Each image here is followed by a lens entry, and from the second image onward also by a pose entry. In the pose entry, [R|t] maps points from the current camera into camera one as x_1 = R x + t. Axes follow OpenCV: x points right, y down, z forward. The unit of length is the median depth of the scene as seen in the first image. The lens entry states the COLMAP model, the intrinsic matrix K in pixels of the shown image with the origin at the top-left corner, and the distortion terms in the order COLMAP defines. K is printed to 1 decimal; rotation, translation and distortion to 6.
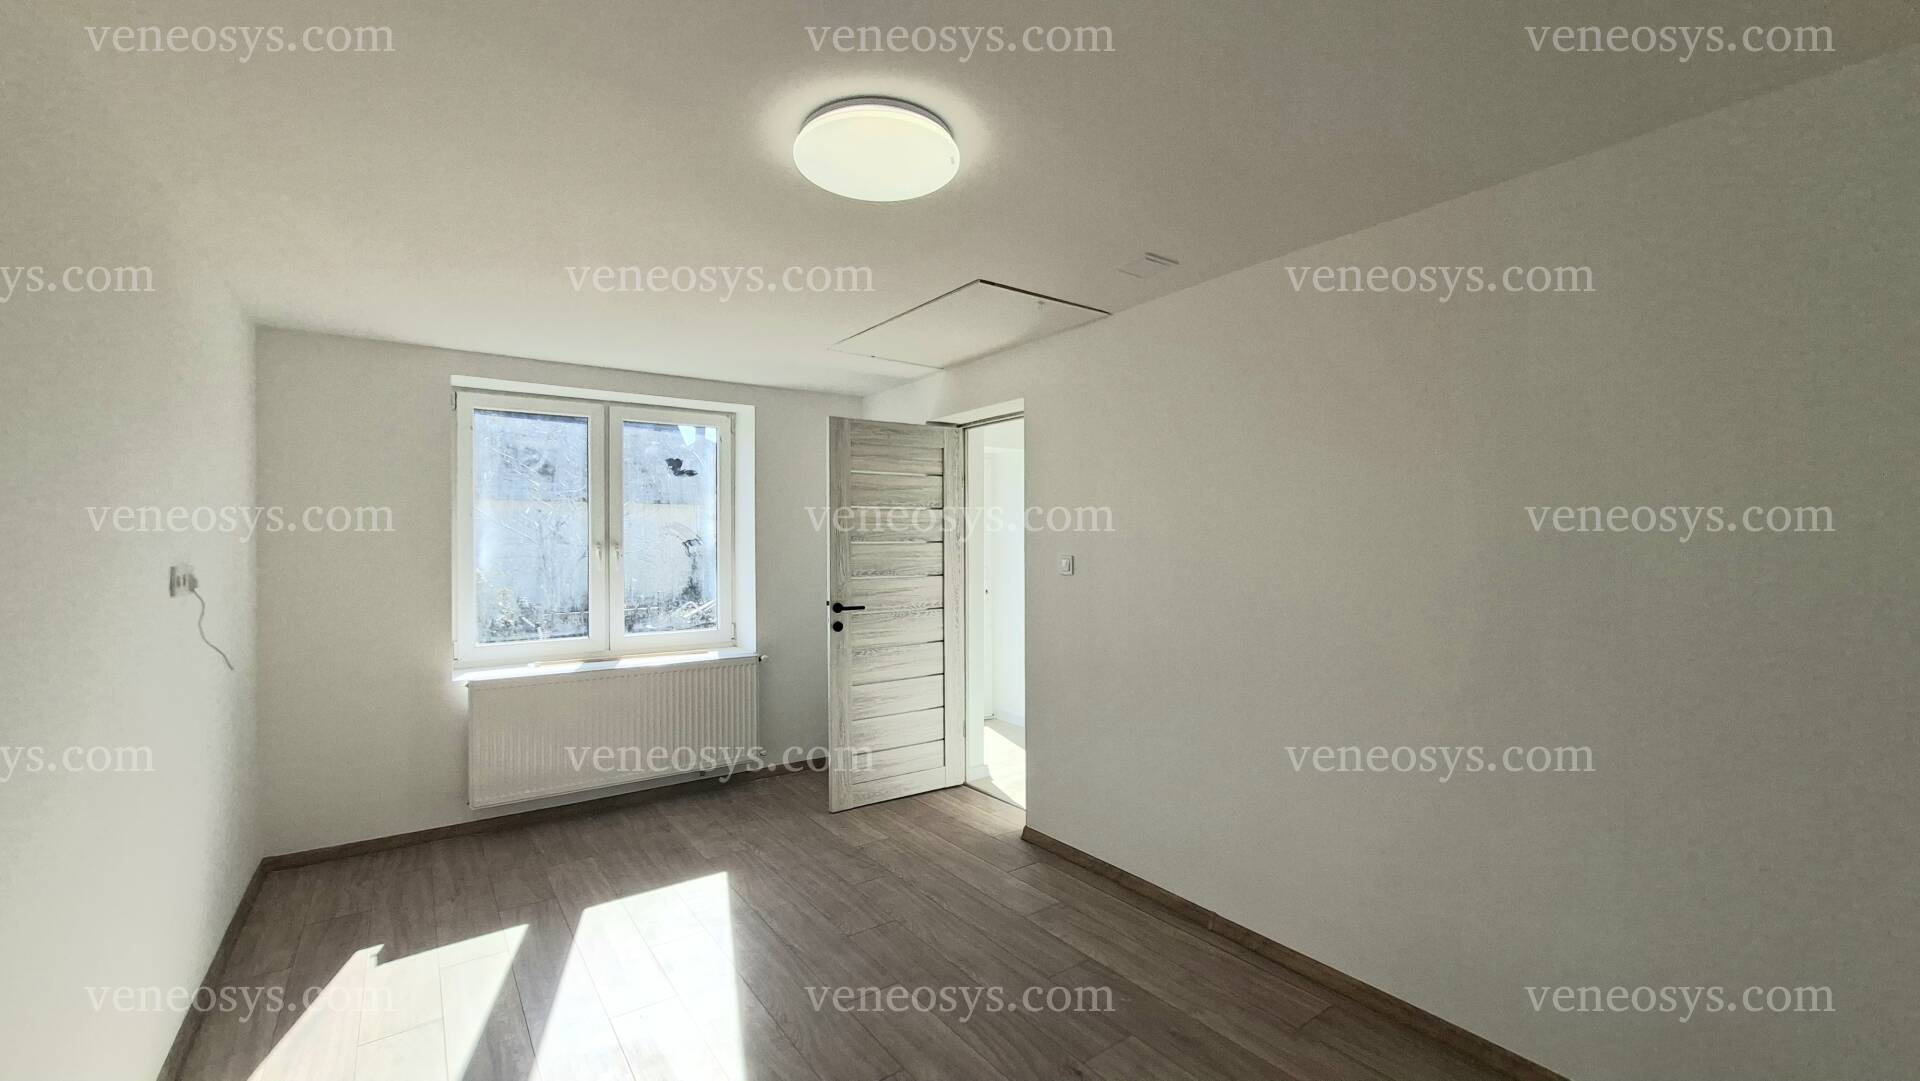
lens RADIAL K [[772.5, 0, 960.0], [0, 772.5, 540.5], [0, 0, 1]] dist [-0.020676, 0.000015]
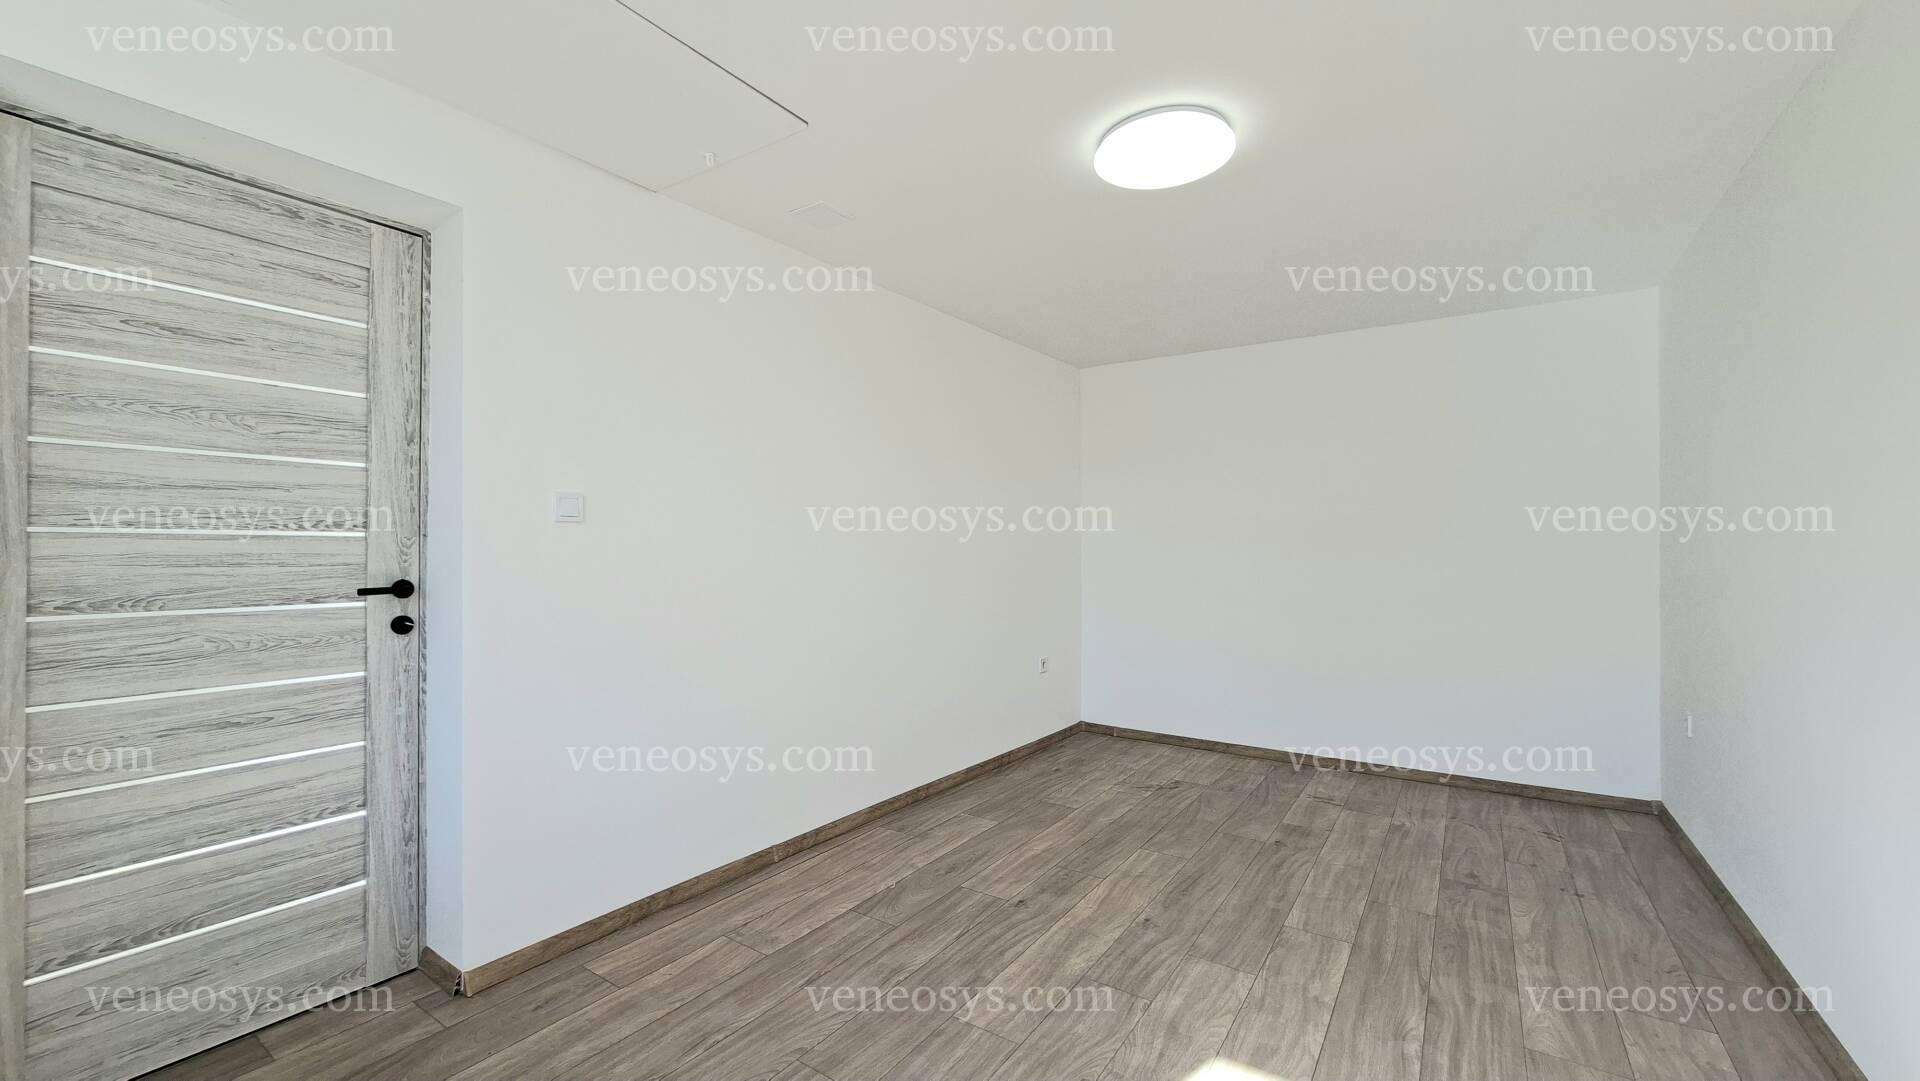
lens RADIAL K [[772.5, 0, 960.0], [0, 772.5, 540.5], [0, 0, 1]] dist [-0.020676, 0.000015]
pose [[-0.354216, 0.007933, 0.935130, -0.797248], [-0.003169, 0.999948, -0.009683, 0.087829], [-0.935158, -0.006393, -0.354172, 1.228197]]
